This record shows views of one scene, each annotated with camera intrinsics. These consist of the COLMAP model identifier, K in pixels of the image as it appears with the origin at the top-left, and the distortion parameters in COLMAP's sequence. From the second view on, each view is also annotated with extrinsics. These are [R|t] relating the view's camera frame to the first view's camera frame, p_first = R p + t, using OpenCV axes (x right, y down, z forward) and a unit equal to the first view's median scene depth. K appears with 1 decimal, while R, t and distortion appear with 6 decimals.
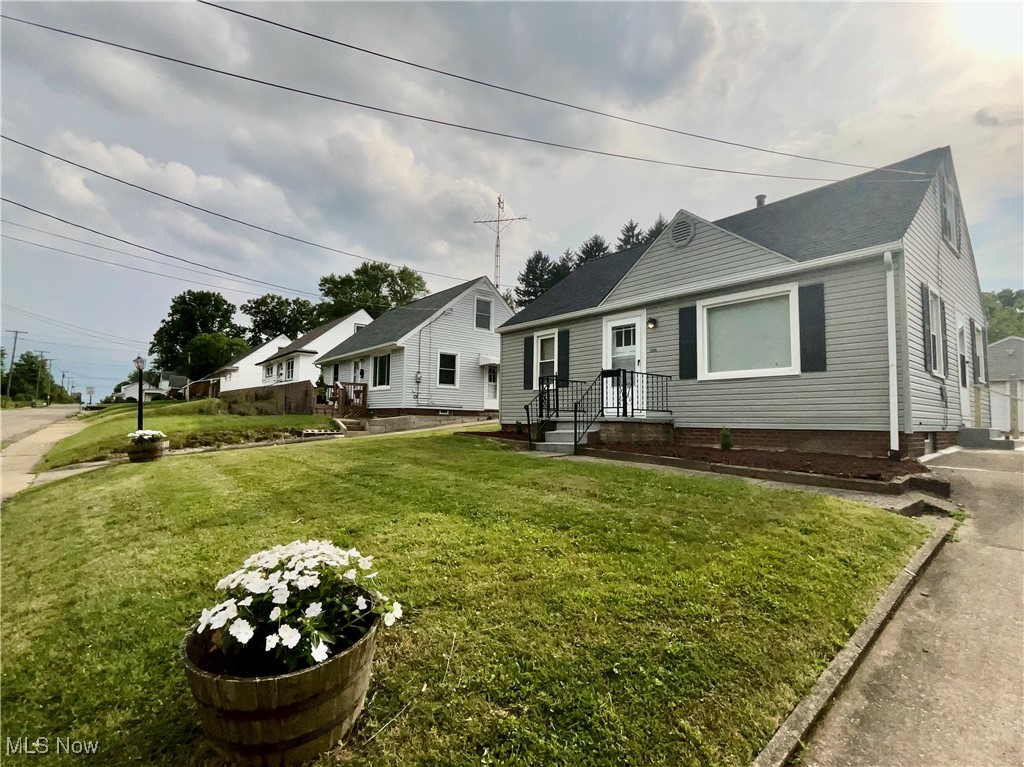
lens RADIAL K [[446.1, 0, 521.6], [0, 446.1, 379.8], [0, 0, 1]] dist [-0.001341, 0.000203]
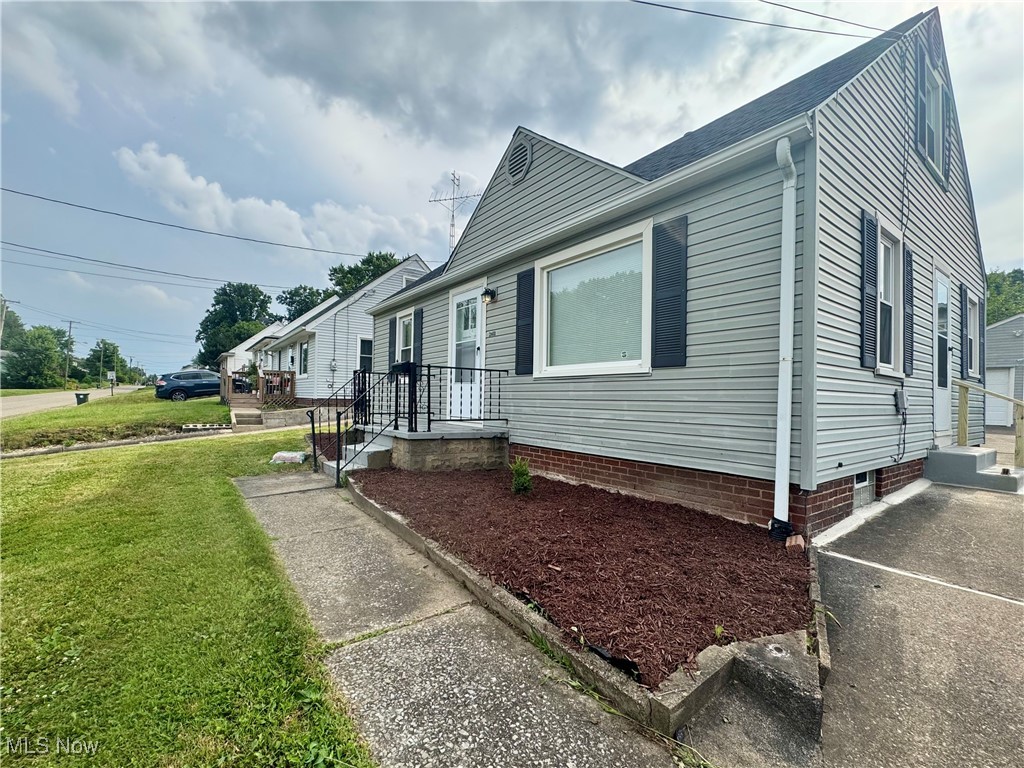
lens RADIAL K [[410.2, 0, 510.5], [0, 410.2, 384.3], [0, 0, 1]] dist [-0.001119, 0.000039]
pose [[0.998401, -0.000229, -0.056526, 0.347278], [0.003239, 0.998581, 0.053155, -0.019328], [0.056434, -0.053253, 0.996985, 0.320674]]
